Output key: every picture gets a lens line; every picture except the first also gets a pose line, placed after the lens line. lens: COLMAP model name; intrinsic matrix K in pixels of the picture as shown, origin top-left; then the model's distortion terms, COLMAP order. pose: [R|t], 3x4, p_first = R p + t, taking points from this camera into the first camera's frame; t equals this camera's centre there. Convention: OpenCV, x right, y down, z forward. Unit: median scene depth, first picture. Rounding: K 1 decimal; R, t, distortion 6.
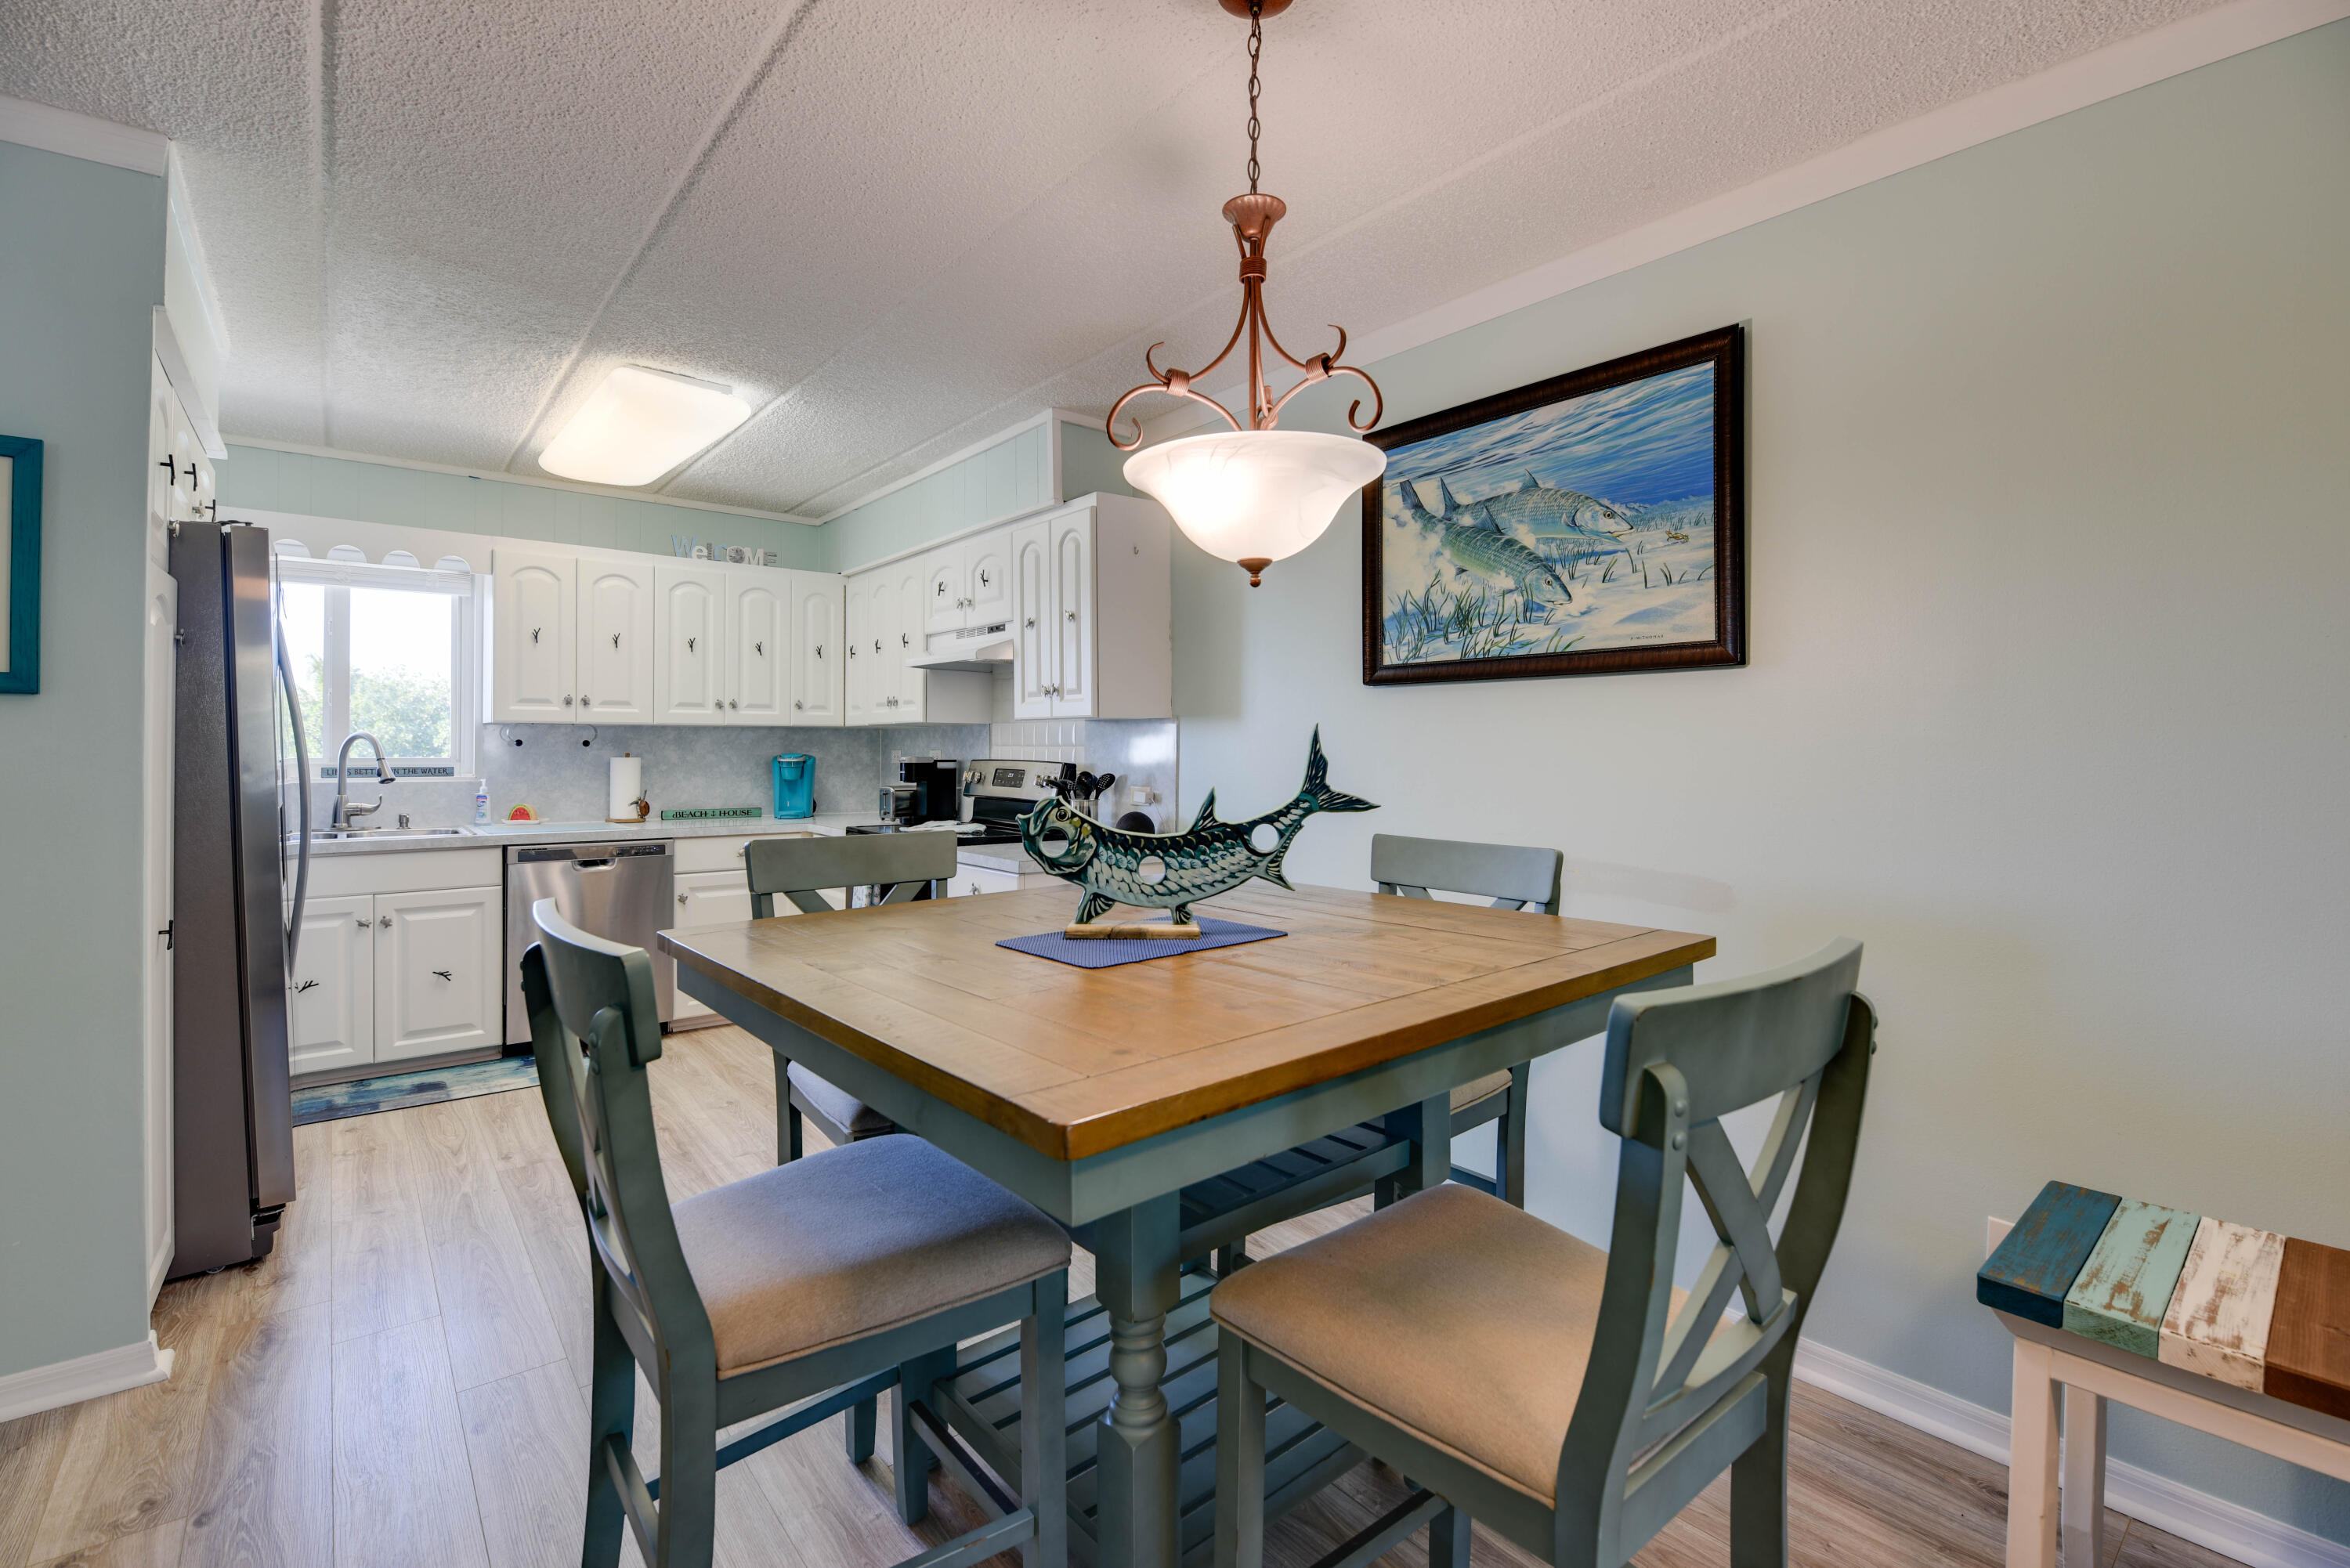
lens RADIAL K [[1028.1, 0, 1171.2], [0, 1028.1, 746.0], [0, 0, 1]] dist [-0.013788, -0.000685]
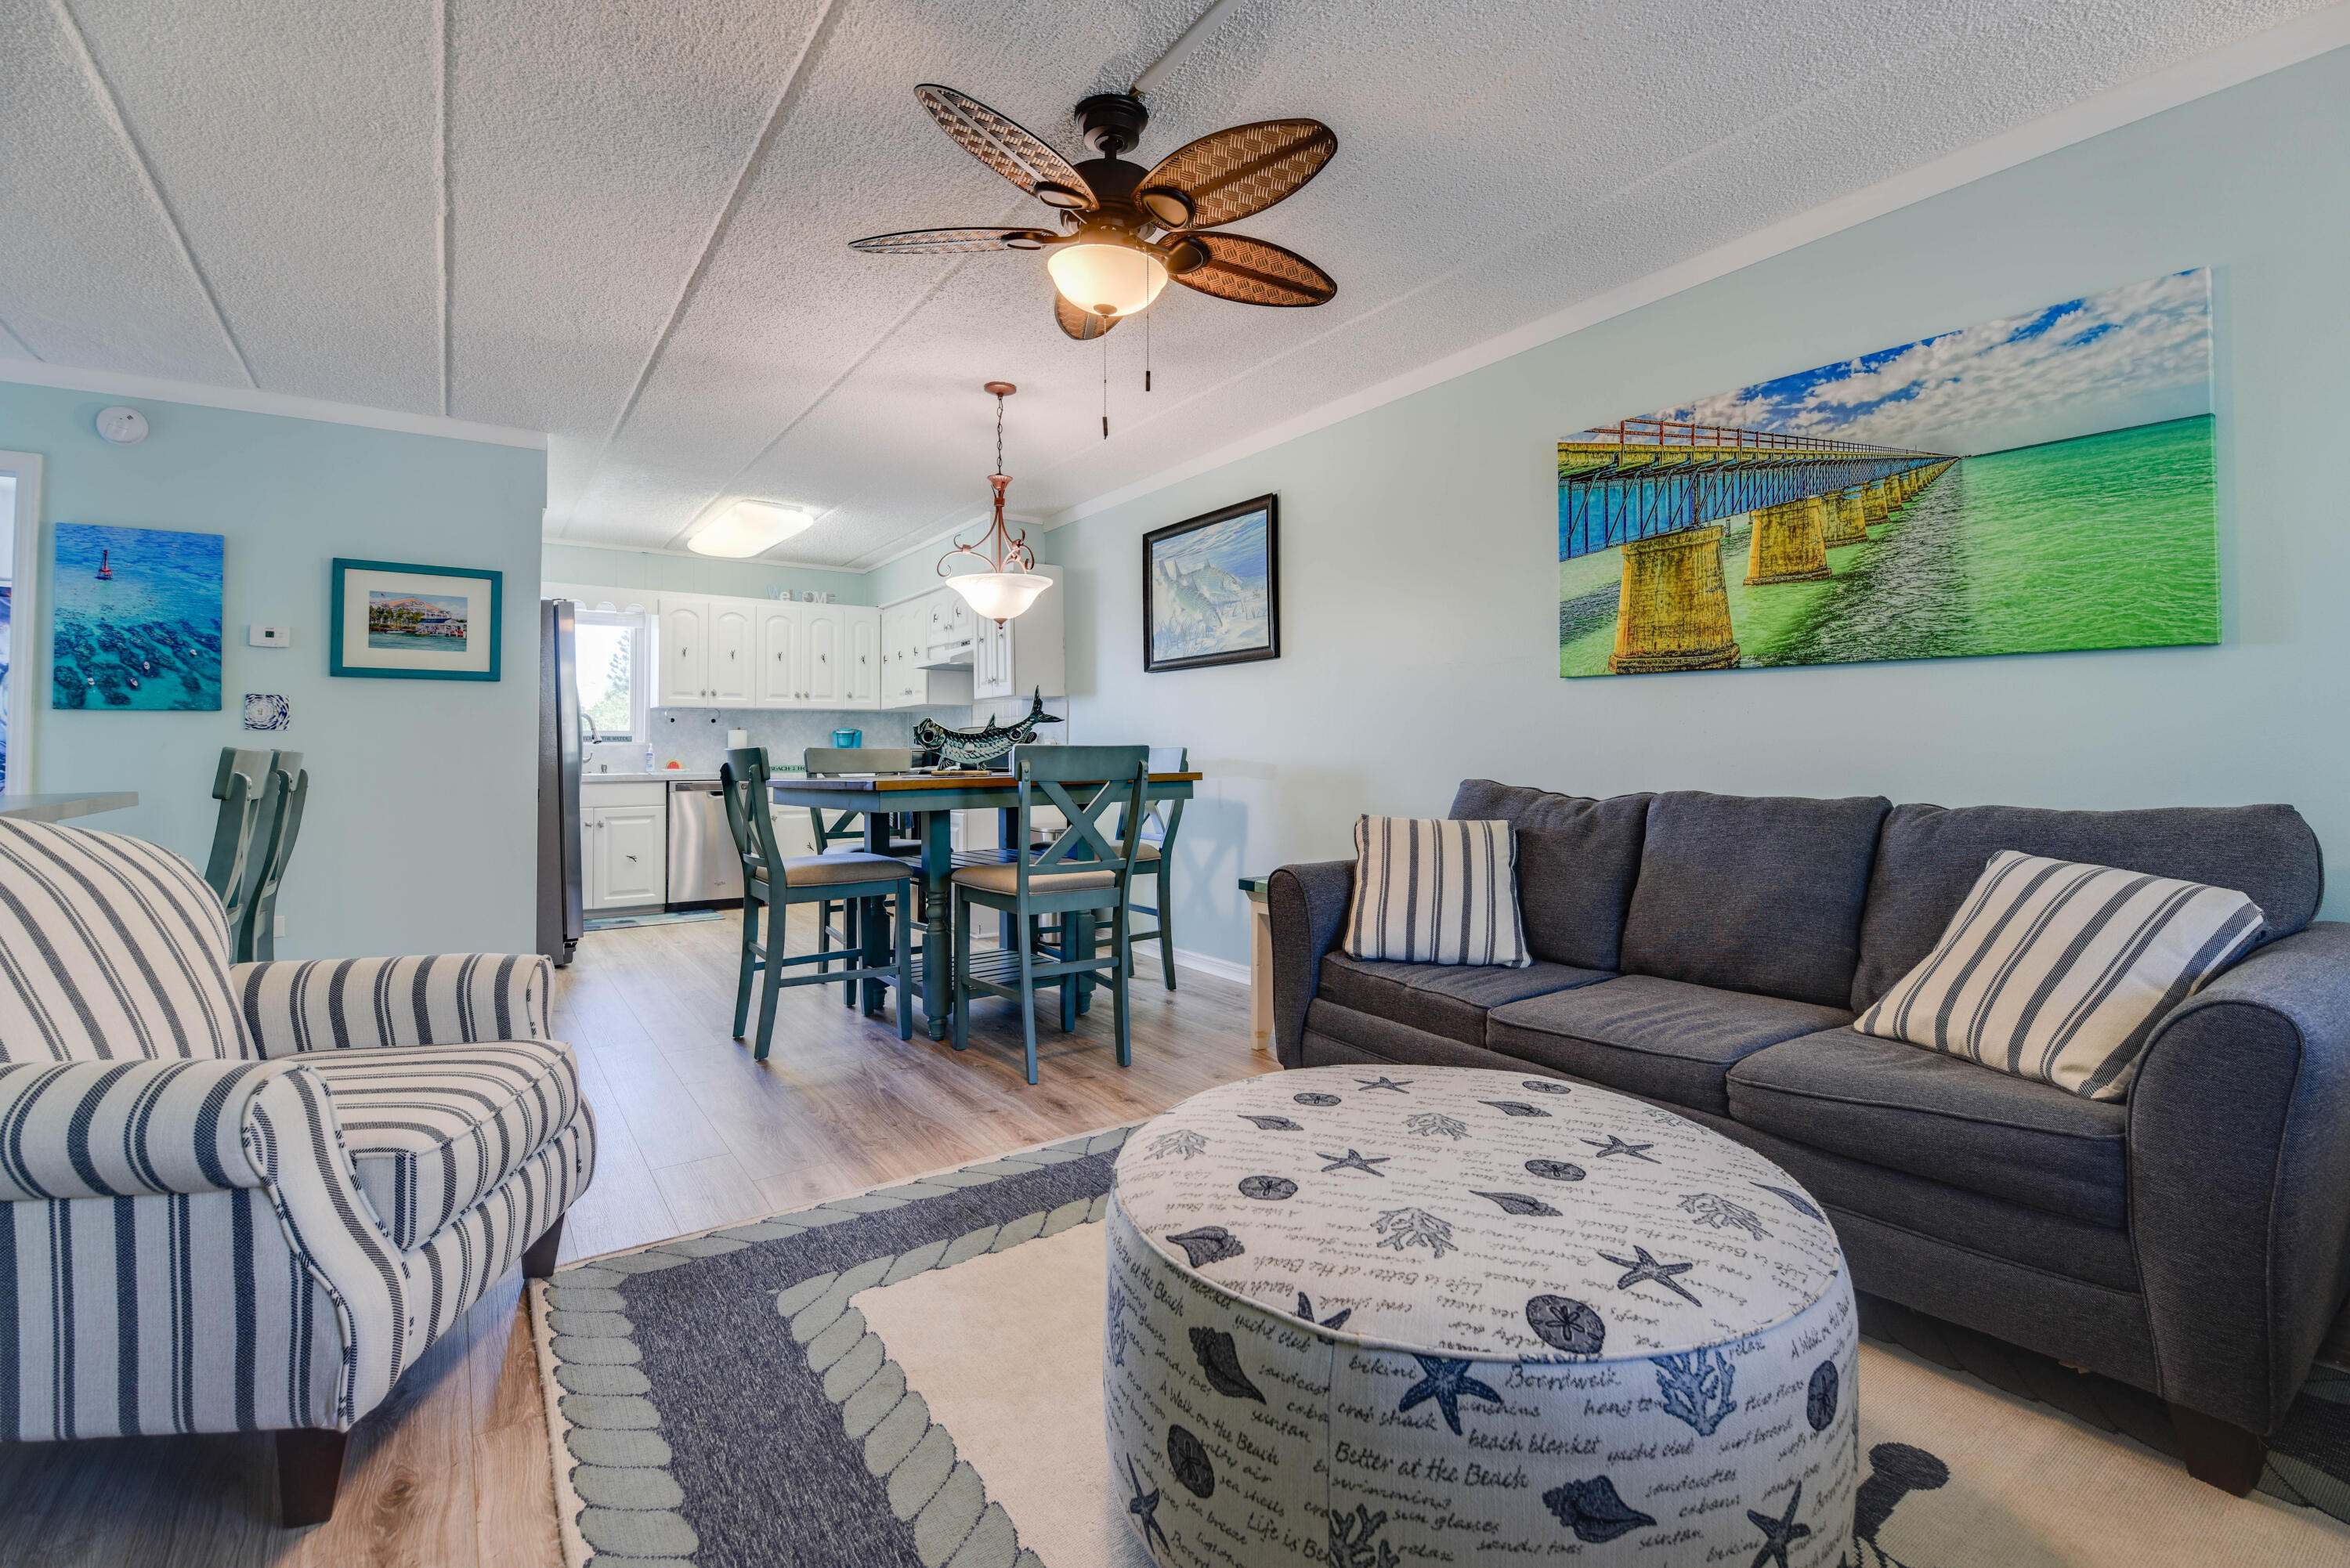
lens RADIAL K [[1030.7, 0, 1185.1], [0, 1030.7, 719.7], [0, 0, 1]] dist [-0.003483, -0.008340]
pose [[0.997950, -0.012204, -0.062817, 0.256103], [0.010302, 0.999481, -0.030511, 0.054299], [0.063157, 0.029801, 0.997559, -0.545725]]
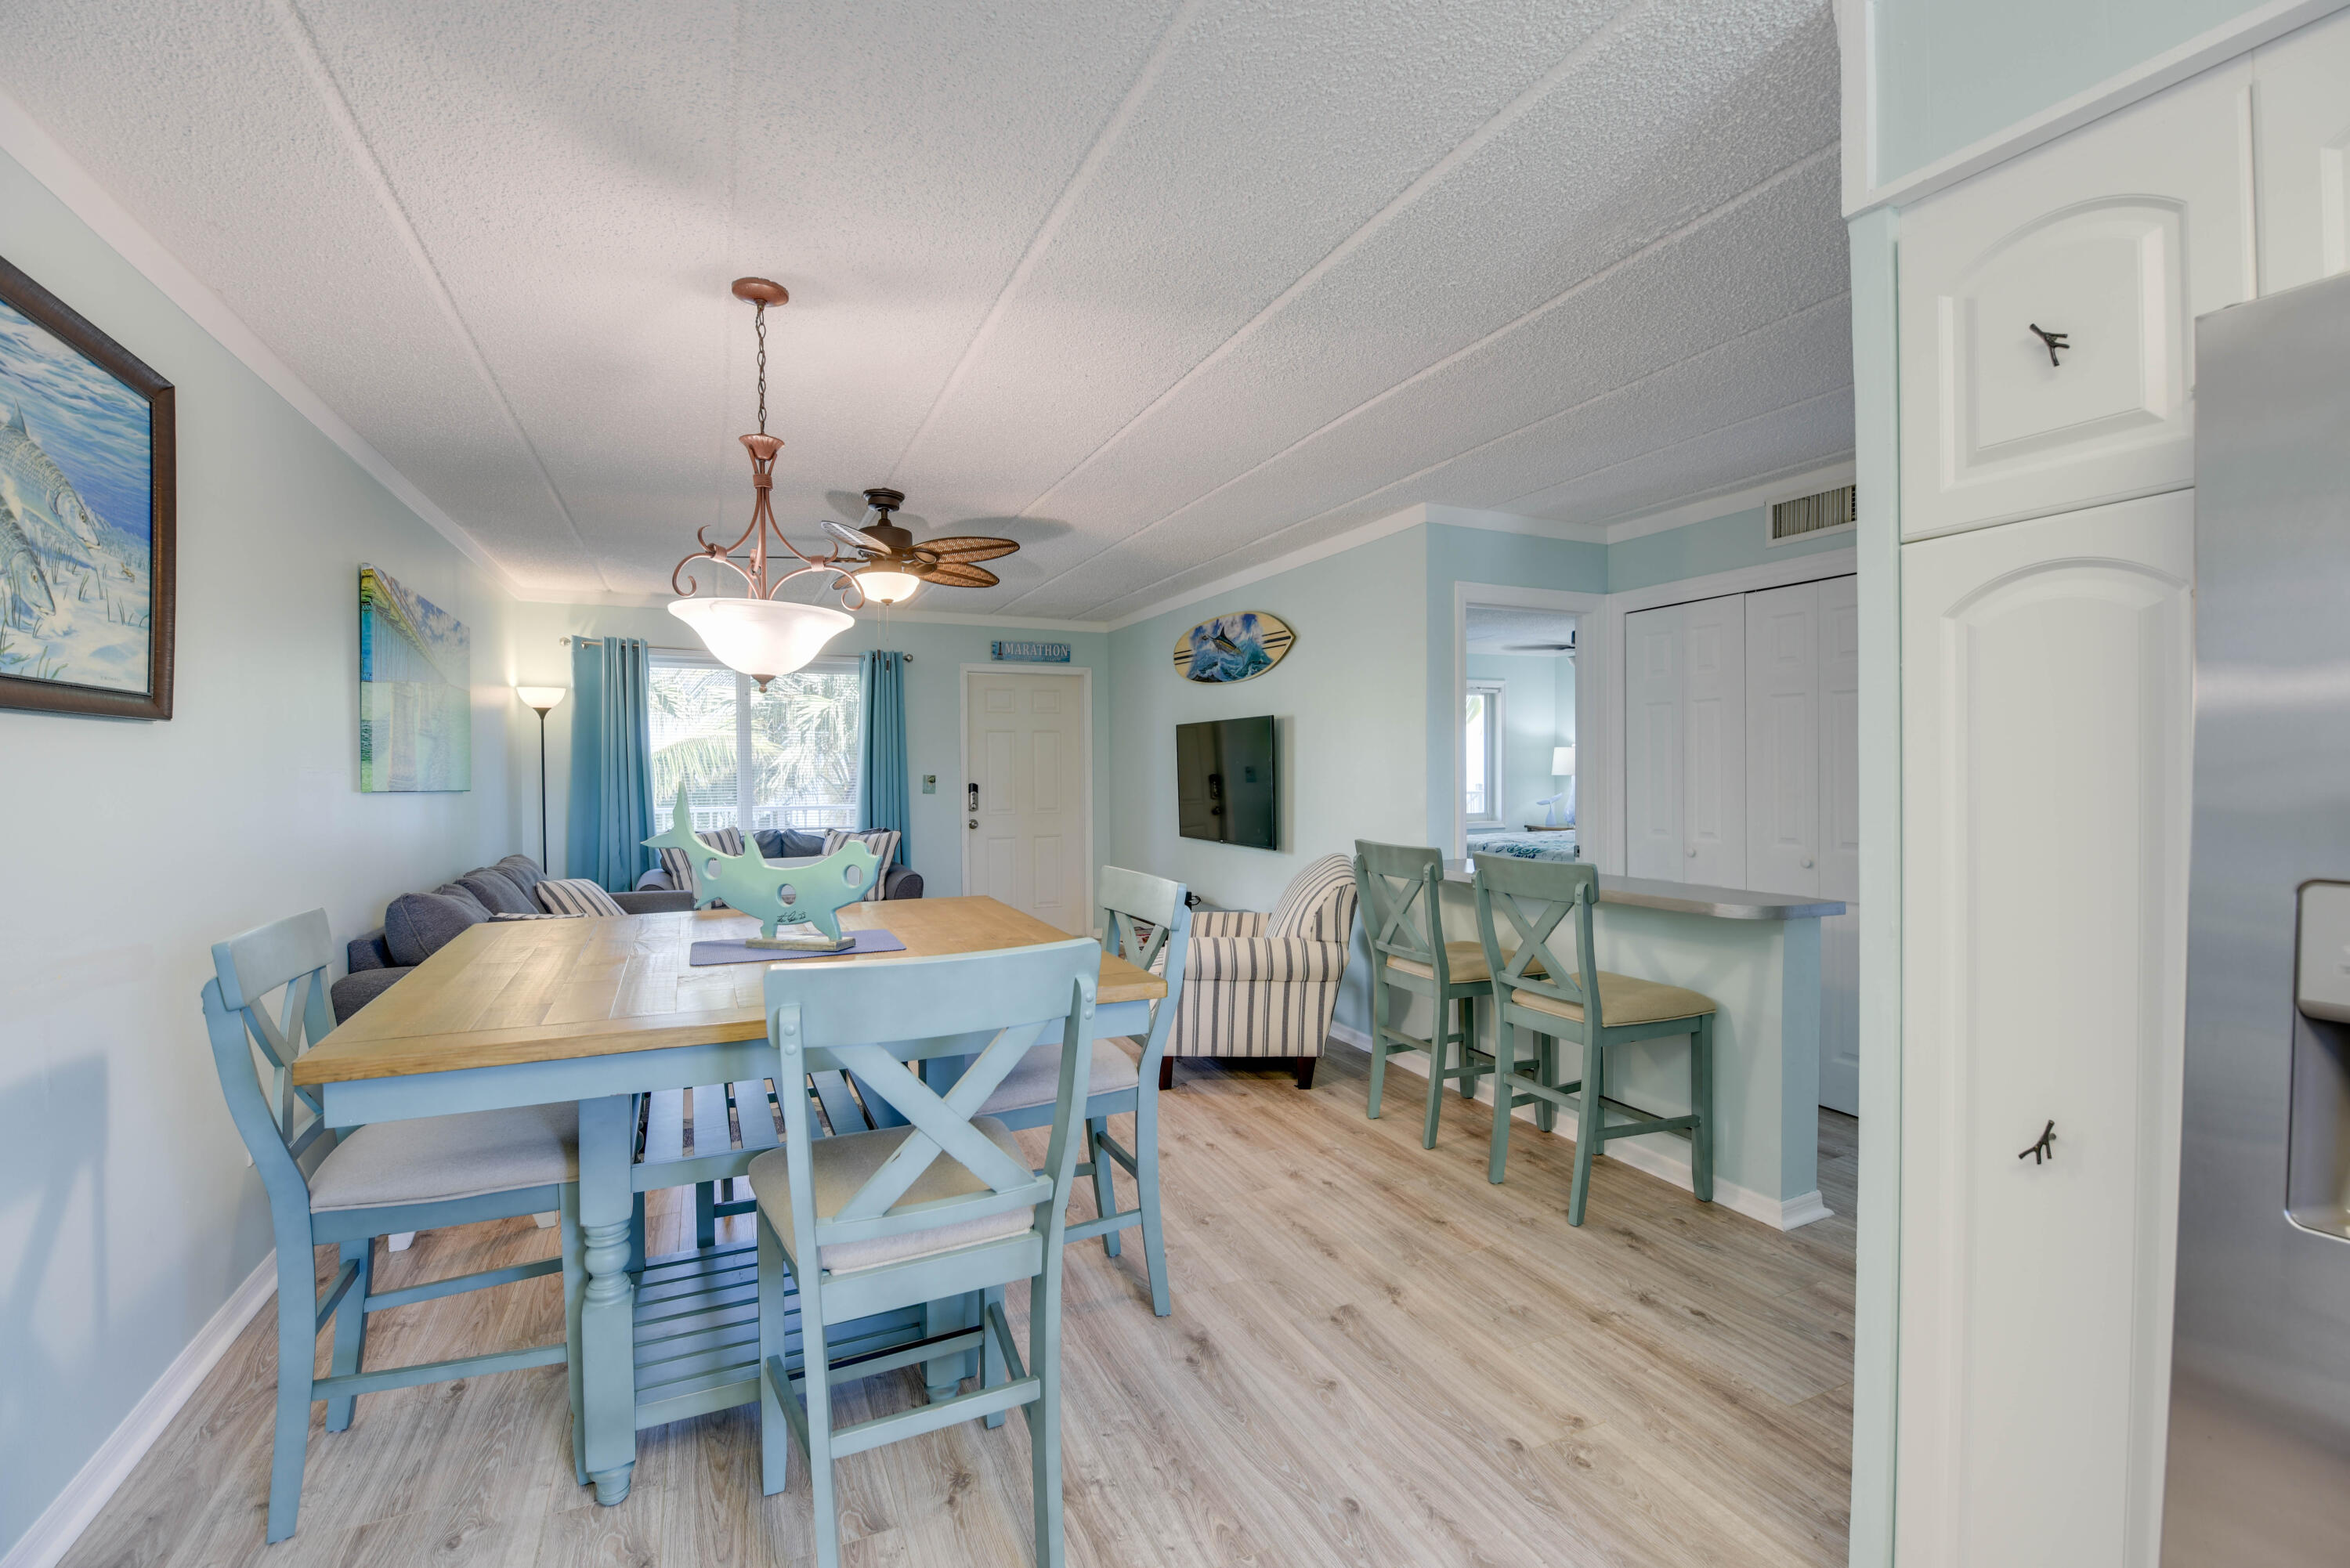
lens RADIAL K [[1011.5, 0, 1186.5], [0, 1011.5, 778.0], [0, 0, 1]] dist [0.011144, -0.014416]
pose [[-0.971030, -0.003106, 0.238937, -0.335203], [-0.000584, 0.999943, 0.010626, -0.017529], [-0.238956, 0.010179, -0.970977, 0.876794]]
